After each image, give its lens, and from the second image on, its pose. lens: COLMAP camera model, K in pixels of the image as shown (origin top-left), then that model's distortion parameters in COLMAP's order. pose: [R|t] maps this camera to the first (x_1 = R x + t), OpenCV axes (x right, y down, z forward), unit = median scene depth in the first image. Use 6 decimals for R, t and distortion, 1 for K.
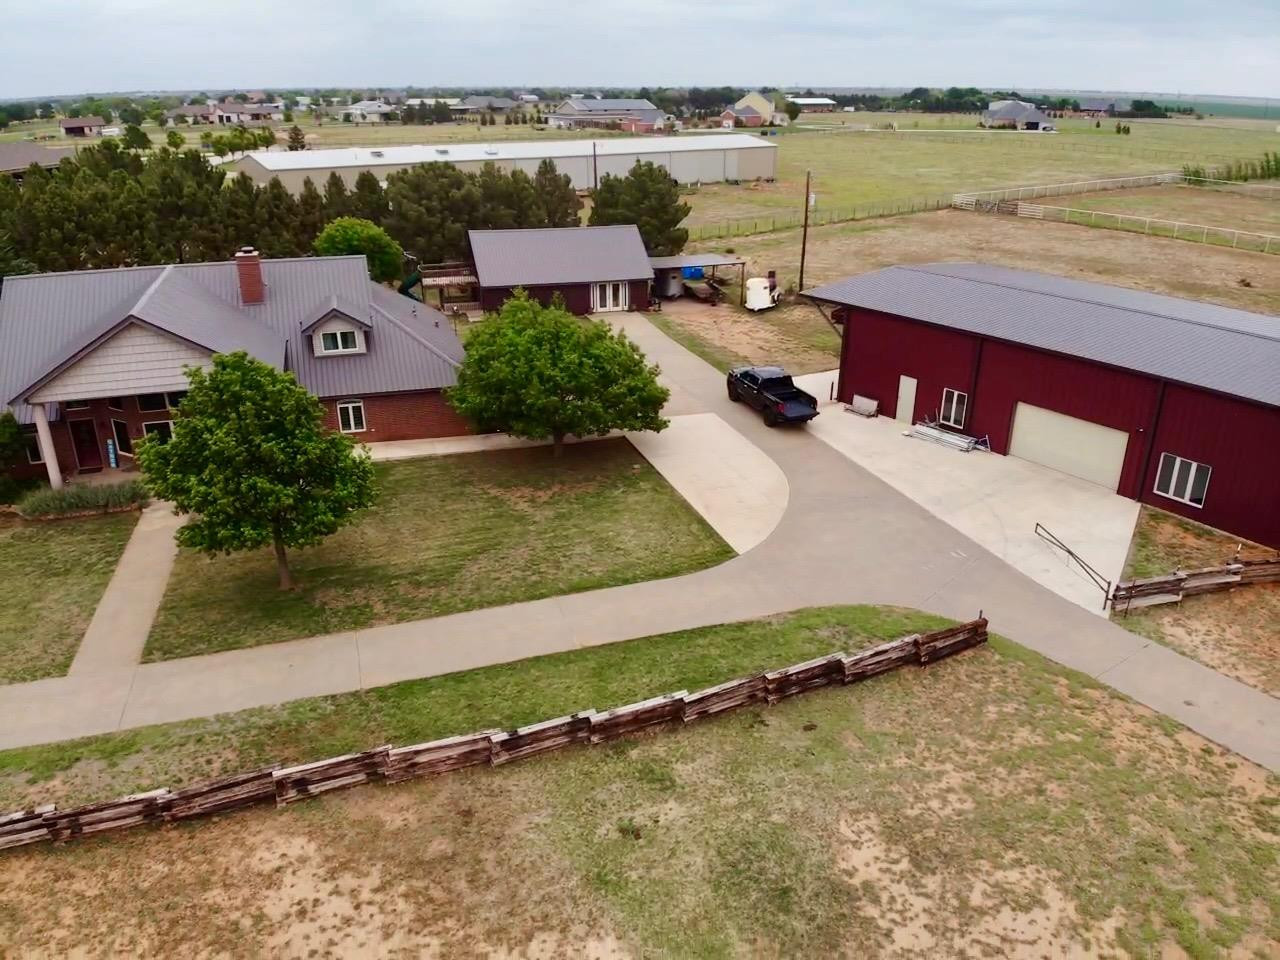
lens RADIAL K [[930.7, 0, 643.1], [0, 930.7, 482.0], [0, 0, 1]] dist [0.072571, -0.179729]
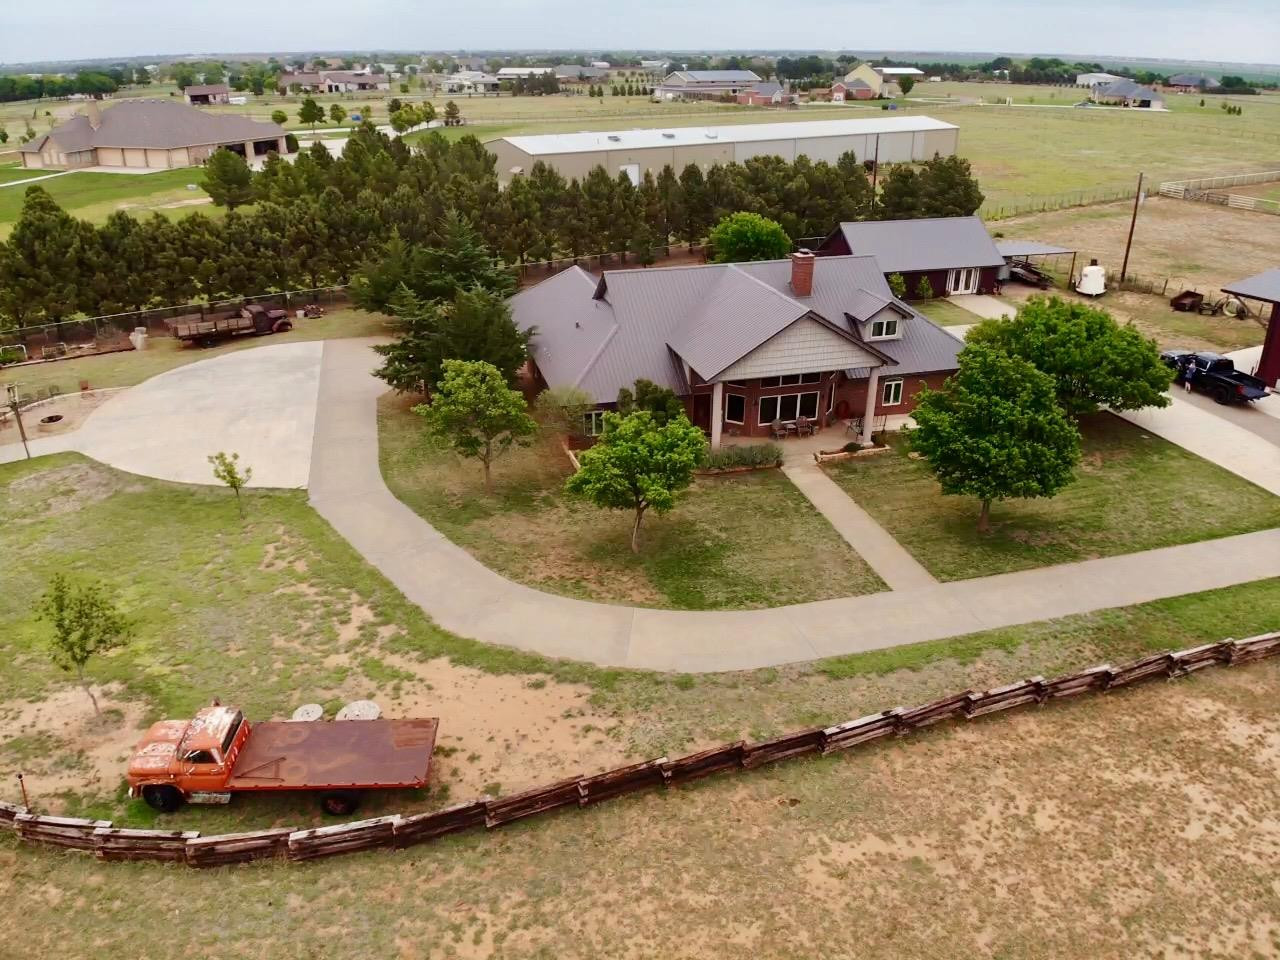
lens RADIAL K [[930.7, 0, 643.1], [0, 930.7, 482.0], [0, 0, 1]] dist [0.072571, -0.179729]
pose [[0.999235, 0.017100, -0.035167, -0.244268], [-0.015915, 0.999305, 0.033695, 0.004003], [0.035719, -0.033109, 0.998813, -0.087326]]
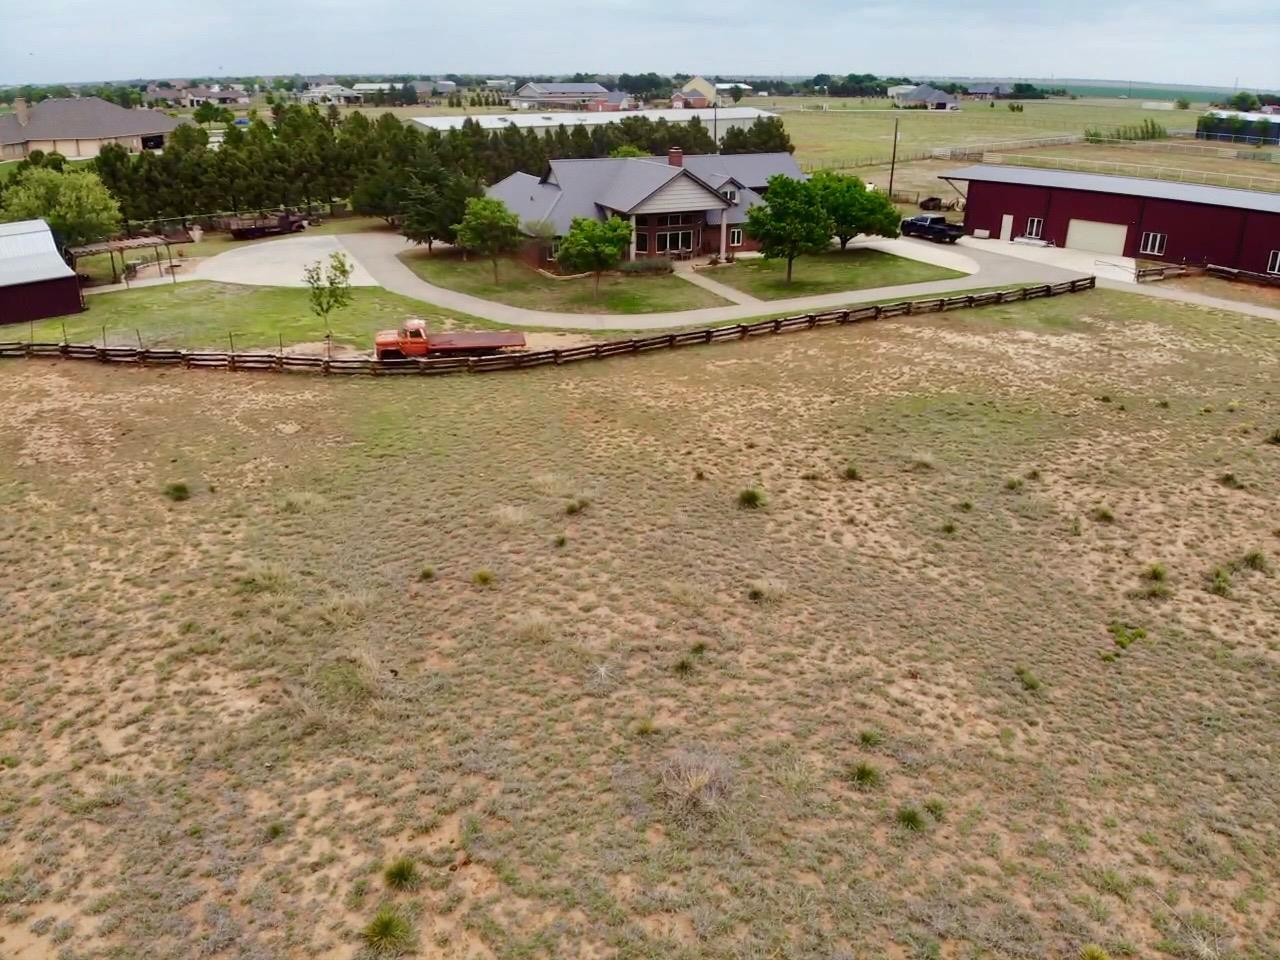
lens RADIAL K [[930.7, 0, 643.1], [0, 930.7, 482.0], [0, 0, 1]] dist [0.072571, -0.179729]
pose [[0.992802, -0.045372, 0.110844, -0.304788], [0.044187, 0.998937, 0.013127, 0.164515], [-0.111322, -0.008134, 0.993751, -0.361693]]
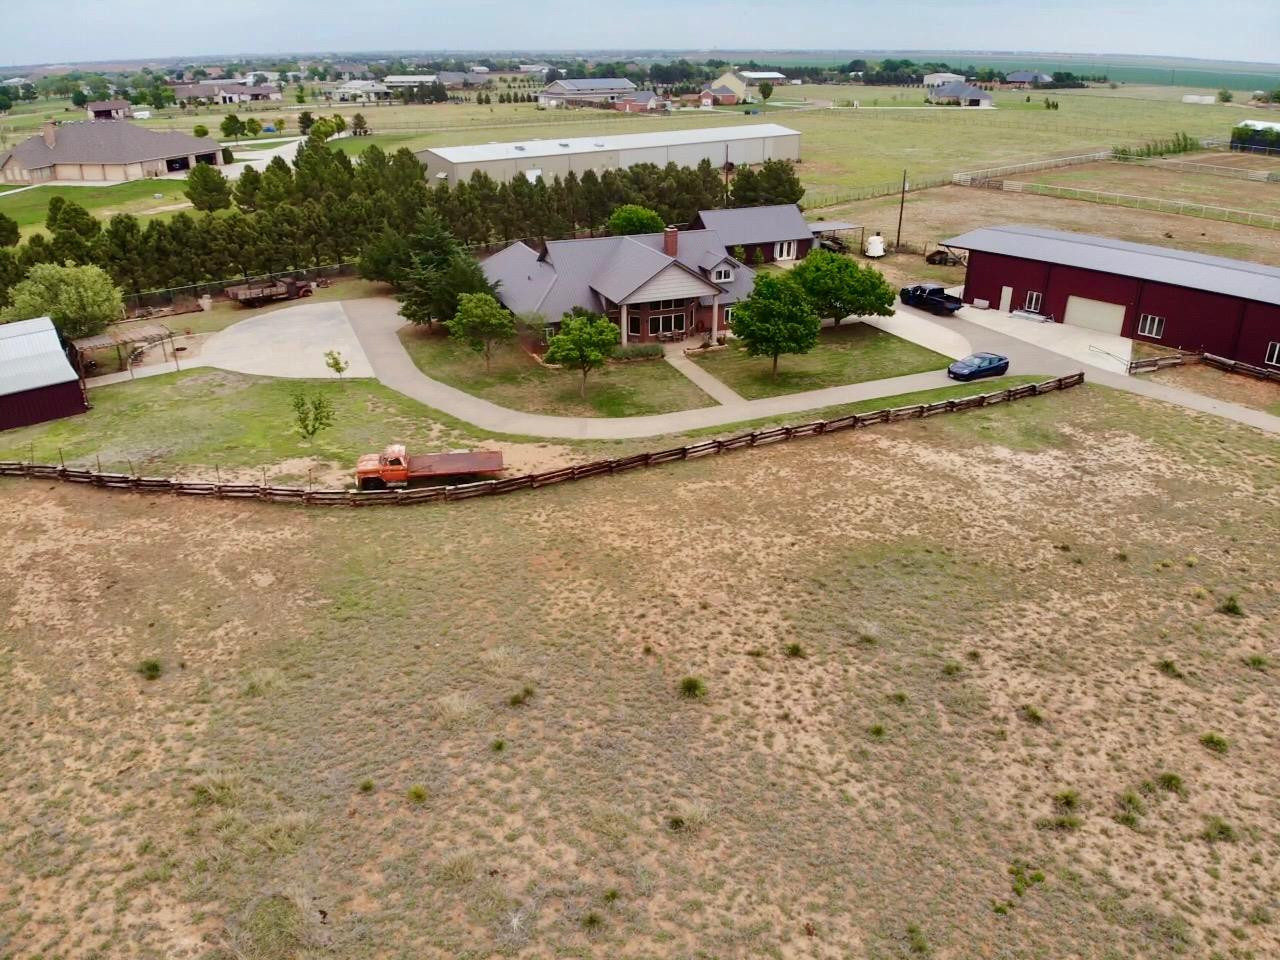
lens RADIAL K [[930.7, 0, 643.1], [0, 930.7, 482.0], [0, 0, 1]] dist [0.072571, -0.179729]
pose [[0.996542, -0.037286, 0.074261, -0.268423], [0.034726, 0.998767, 0.035464, 0.083715], [-0.075491, -0.032762, 0.996608, -0.376393]]
